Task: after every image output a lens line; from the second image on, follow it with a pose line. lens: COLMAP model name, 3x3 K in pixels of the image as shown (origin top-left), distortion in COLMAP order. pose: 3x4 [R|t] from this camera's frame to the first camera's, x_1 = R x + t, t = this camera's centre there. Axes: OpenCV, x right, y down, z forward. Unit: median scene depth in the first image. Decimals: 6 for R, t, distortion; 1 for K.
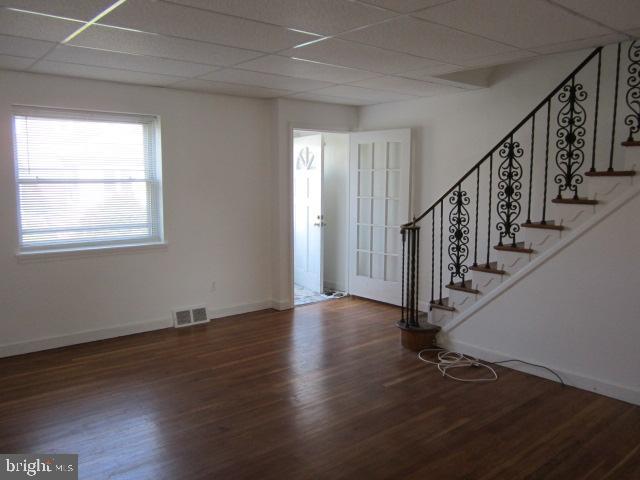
lens RADIAL K [[529.2, 0, 318.9], [0, 529.2, 240.4], [0, 0, 1]] dist [-0.042684, 0.011657]
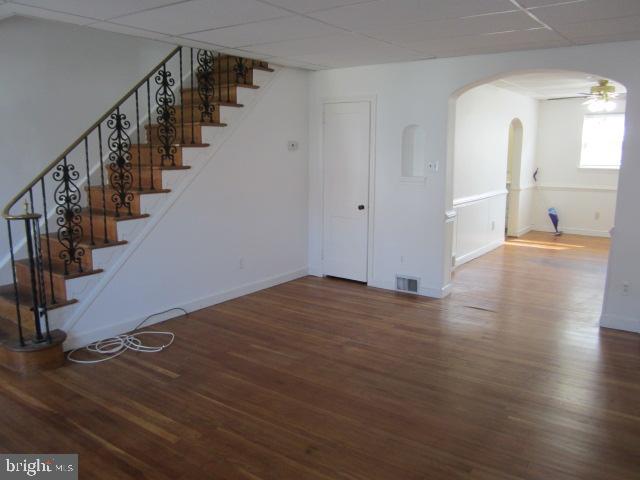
lens RADIAL K [[529.2, 0, 322.0], [0, 529.2, 236.9], [0, 0, 1]] dist [-0.042684, 0.011657]
pose [[-0.252863, -0.165462, 0.953248, -0.732331], [0.106962, 0.974447, 0.197515, -0.111599], [-0.961571, 0.151906, -0.228704, 0.874759]]
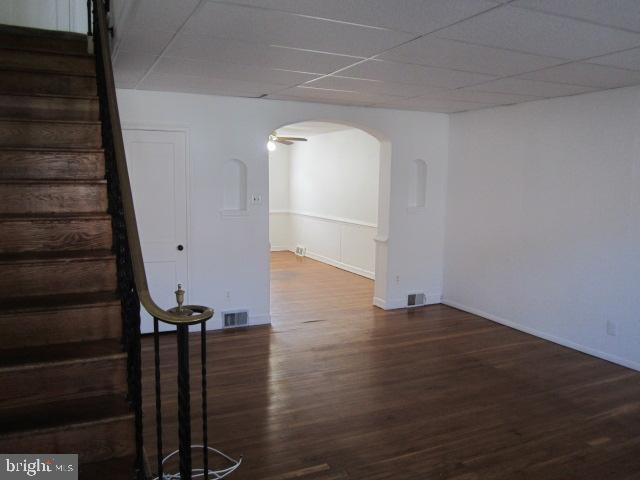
lens RADIAL K [[529.2, 0, 321.3], [0, 529.2, 243.3], [0, 0, 1]] dist [-0.042684, 0.011657]
pose [[-0.971687, -0.043347, 0.232263, -0.026996], [0.013084, 0.971647, 0.236075, -0.202489], [-0.235911, 0.232430, -0.943569, 1.545691]]
